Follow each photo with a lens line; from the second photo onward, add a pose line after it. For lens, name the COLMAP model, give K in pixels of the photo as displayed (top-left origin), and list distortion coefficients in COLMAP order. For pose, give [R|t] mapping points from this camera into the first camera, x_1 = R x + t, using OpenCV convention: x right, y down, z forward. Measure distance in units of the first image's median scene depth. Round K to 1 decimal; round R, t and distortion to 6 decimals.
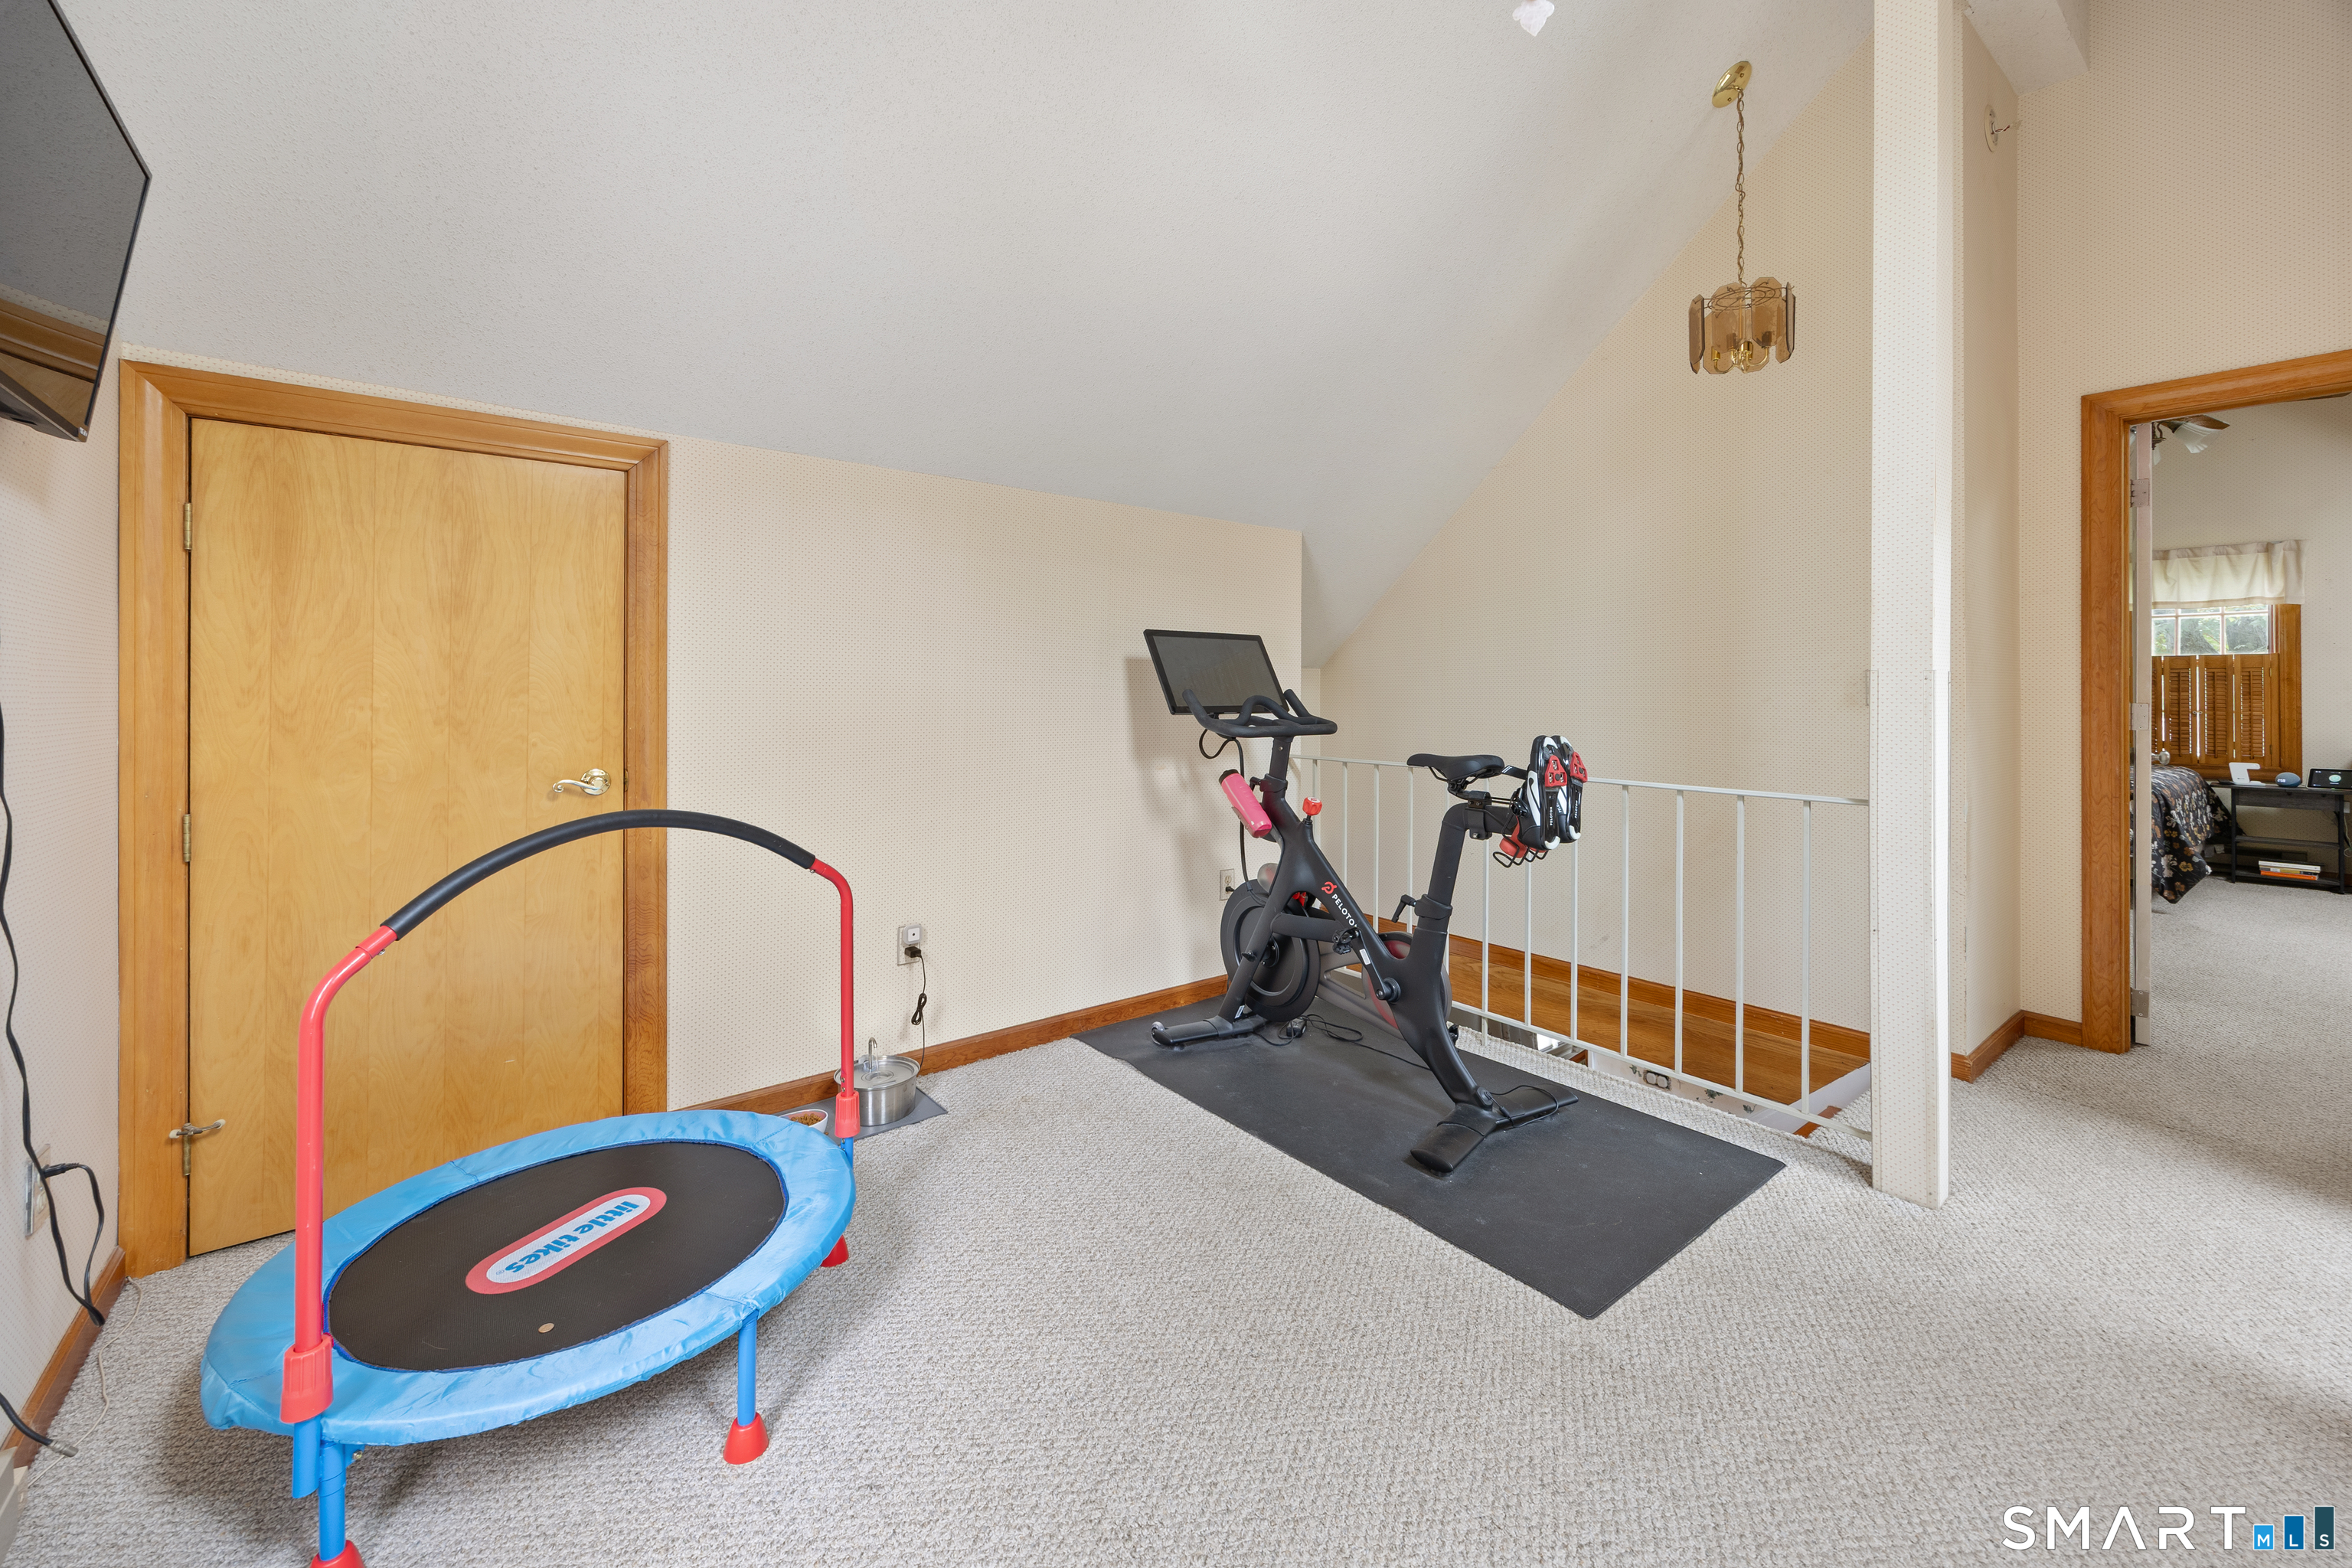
lens RADIAL K [[948.4, 0, 1169.5], [0, 948.4, 688.7], [0, 0, 1]] dist [0.001211, 0.000264]
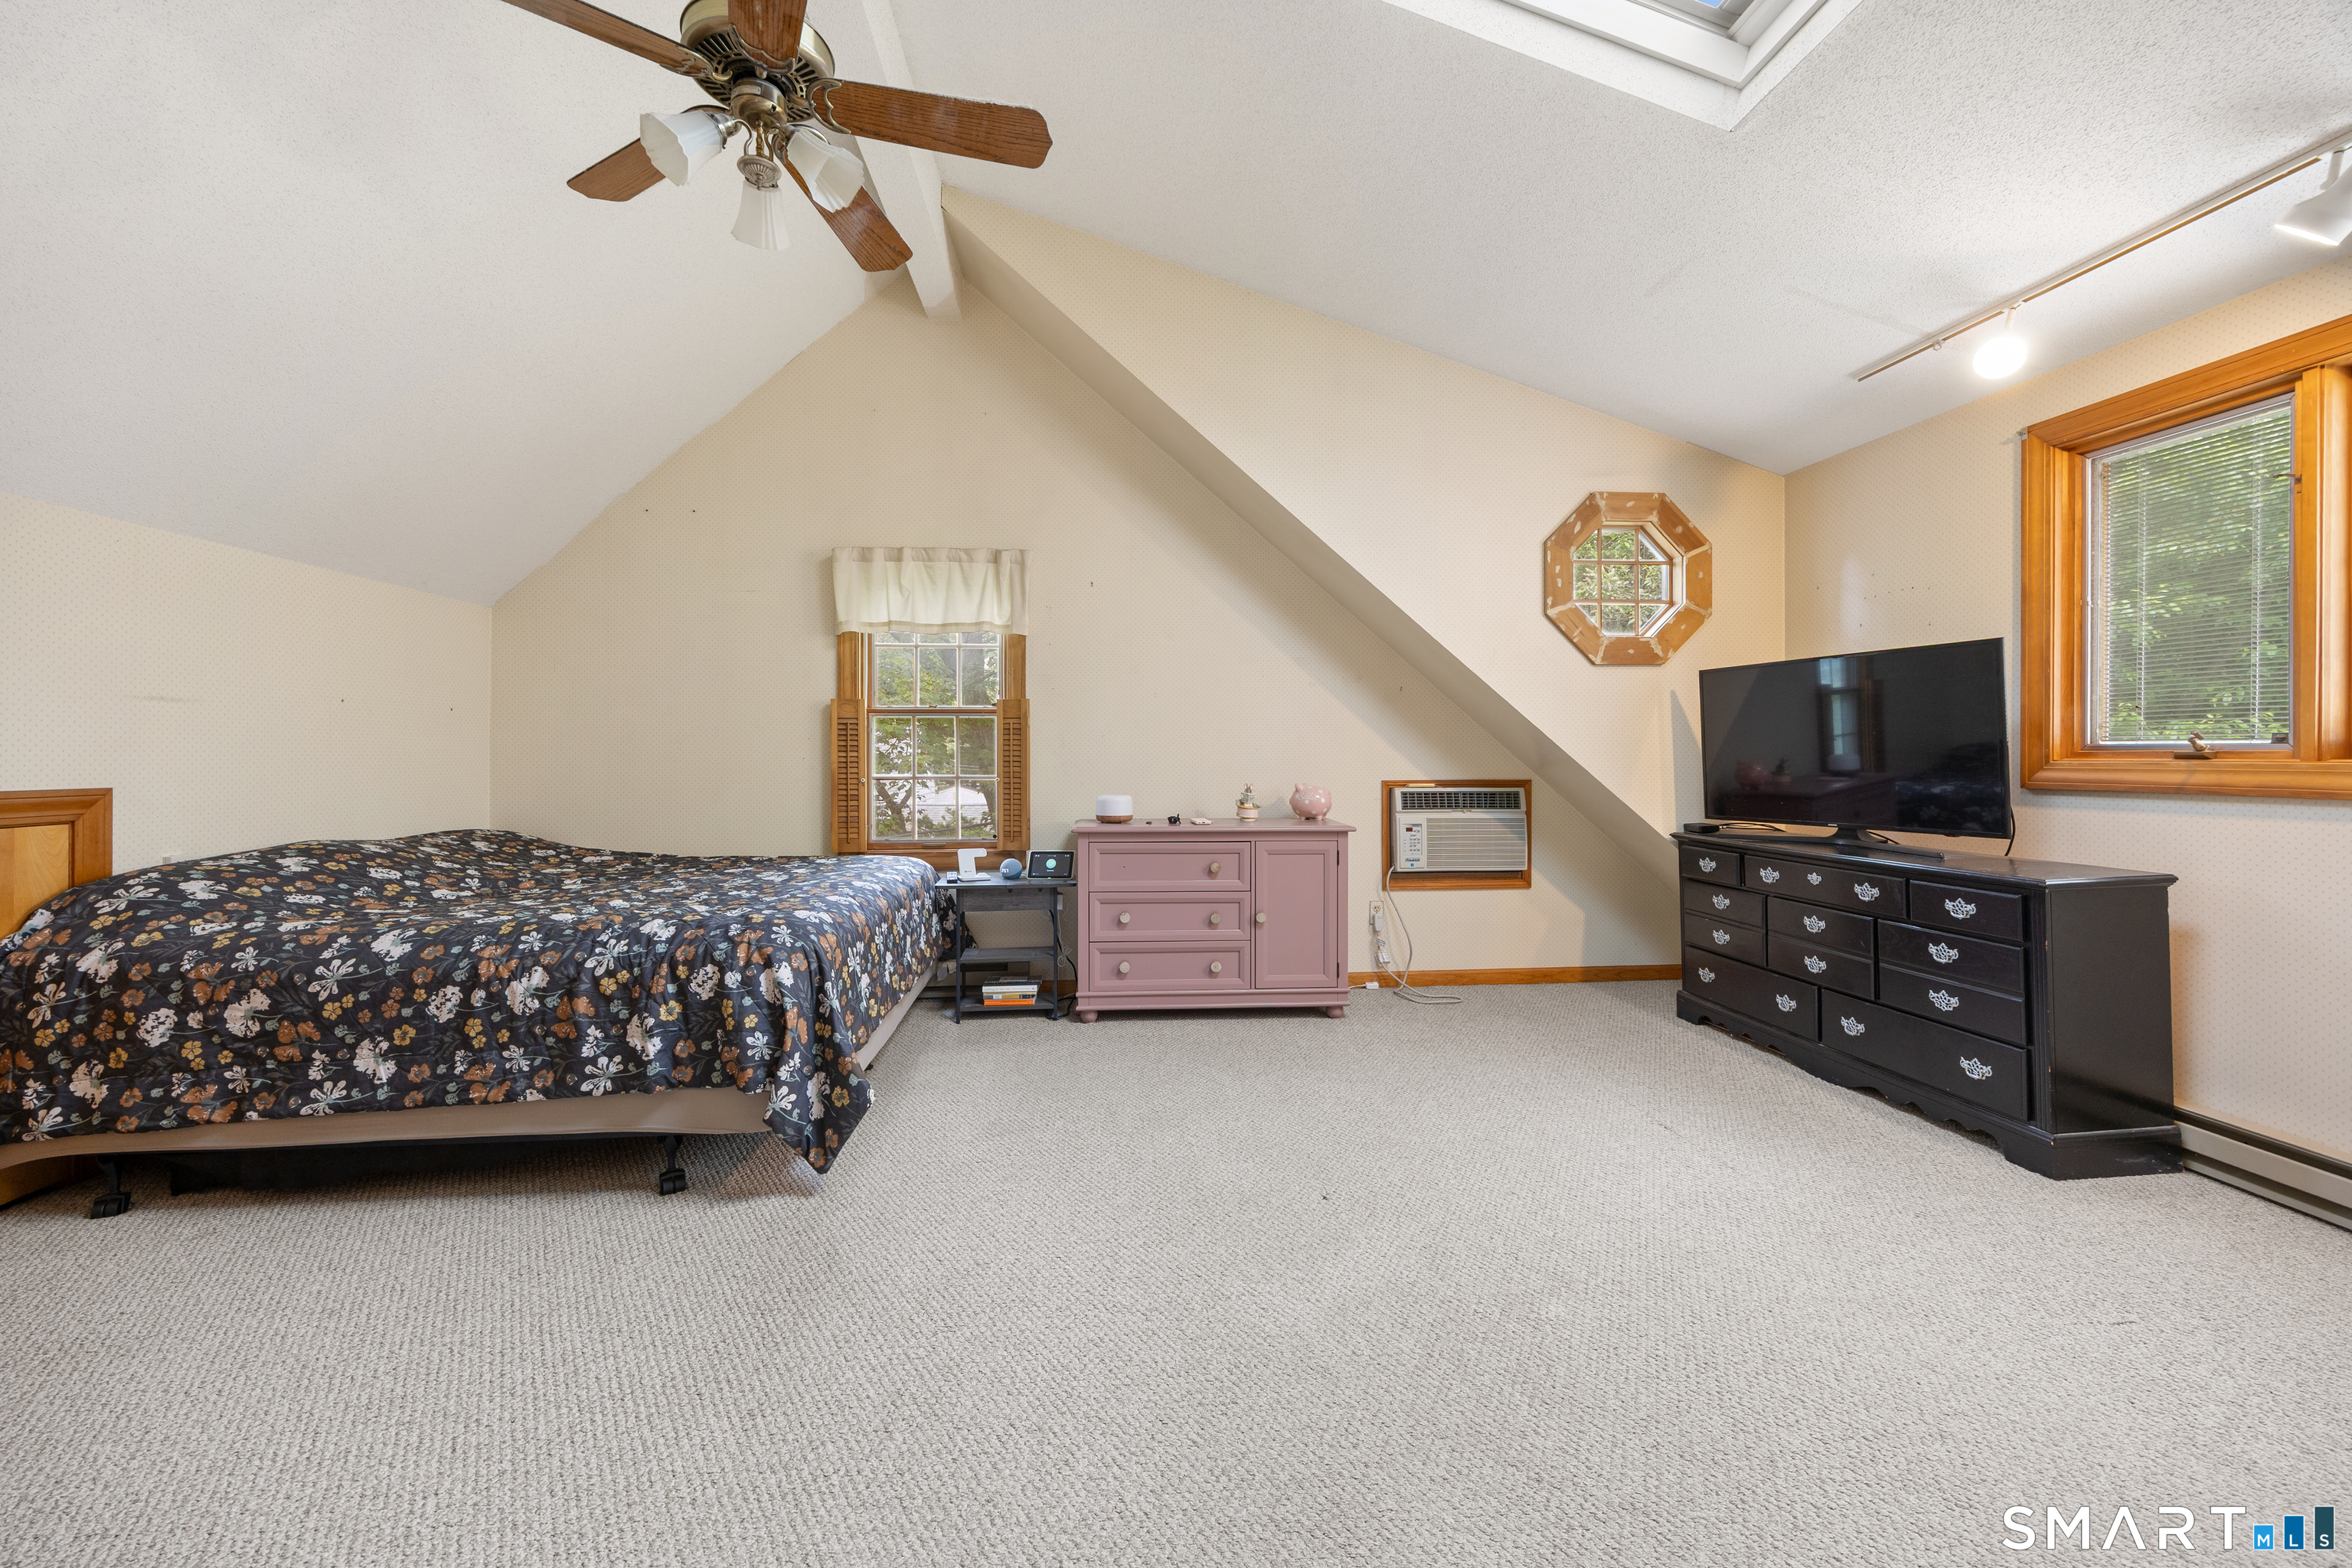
lens RADIAL K [[930.2, 0, 1181.2], [0, 930.2, 748.0], [0, 0, 1]] dist [0.000951, 0.000197]
pose [[0.546013, 0.003954, 0.837767, 0.641128], [-0.002468, 0.999992, -0.003111, 0.003448], [-0.837773, -0.000369, 0.546019, 0.492787]]
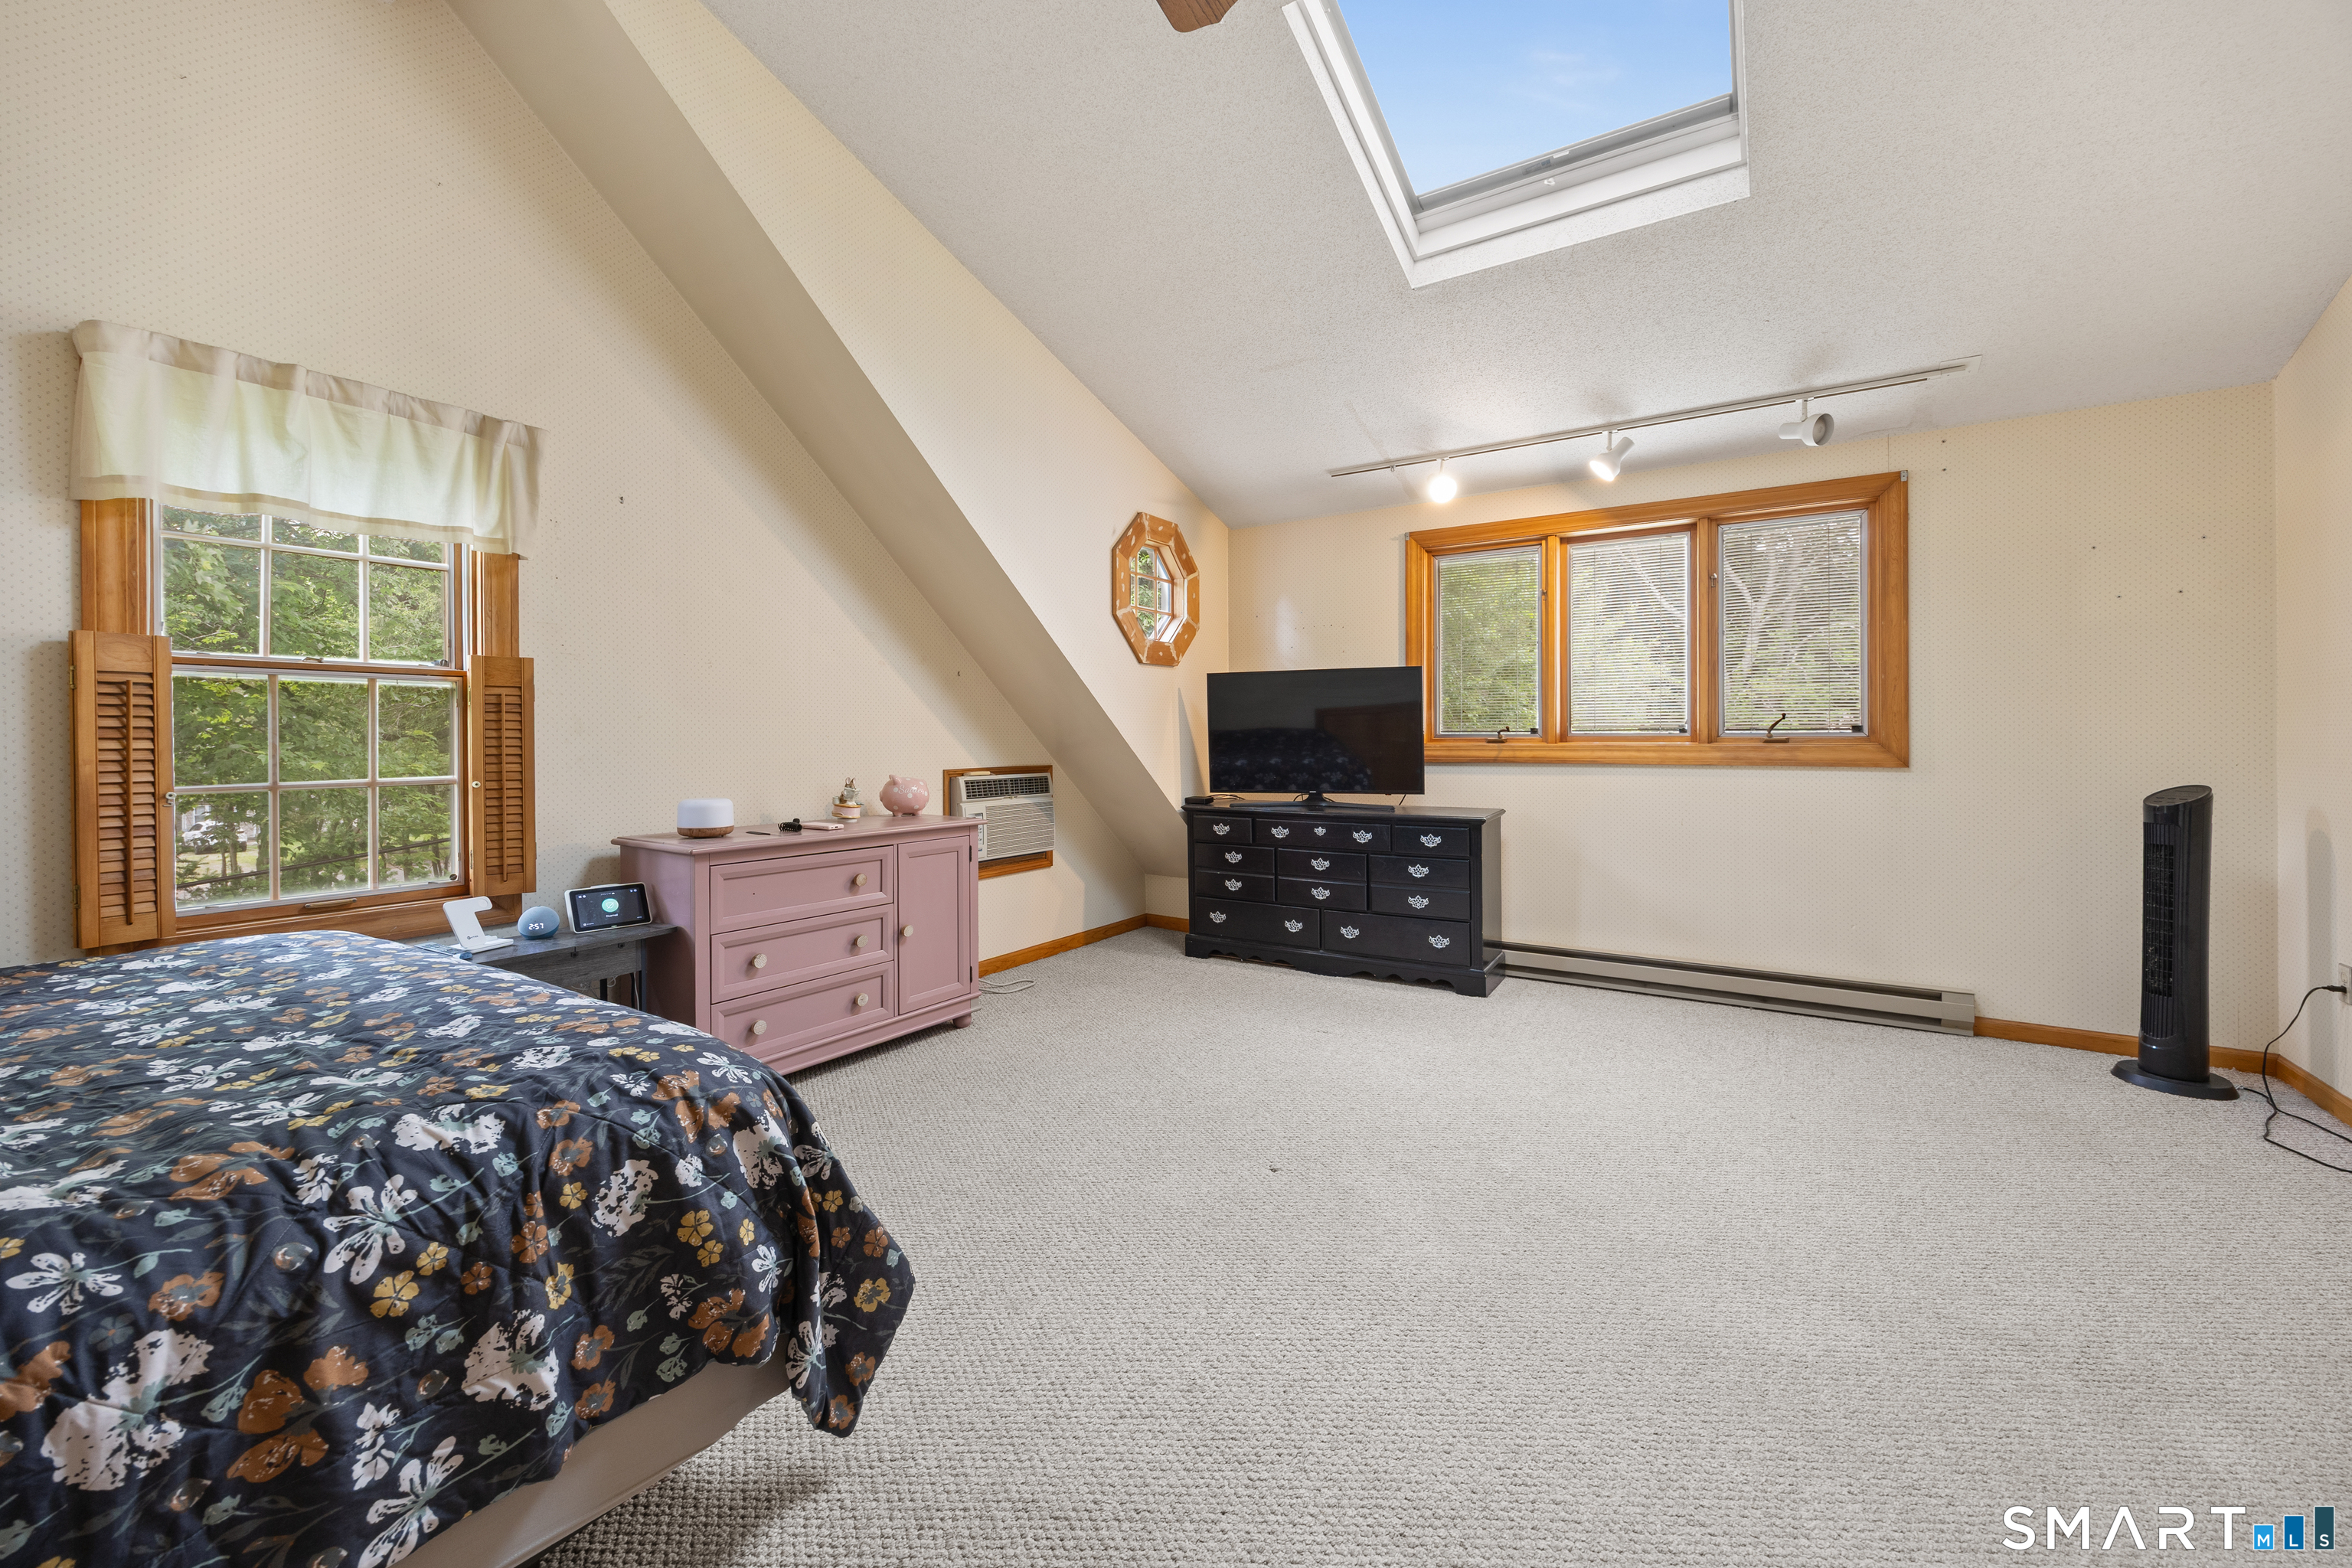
lens RADIAL K [[922.1, 0, 1178.7], [0, 922.1, 736.9], [0, 0, 1]] dist [-0.003343, 0.000295]
pose [[-0.329733, 0.002052, 0.944072, 0.636376], [-0.001283, 0.999996, -0.002621, 0.003628], [-0.944073, -0.002076, -0.329729, 0.853182]]
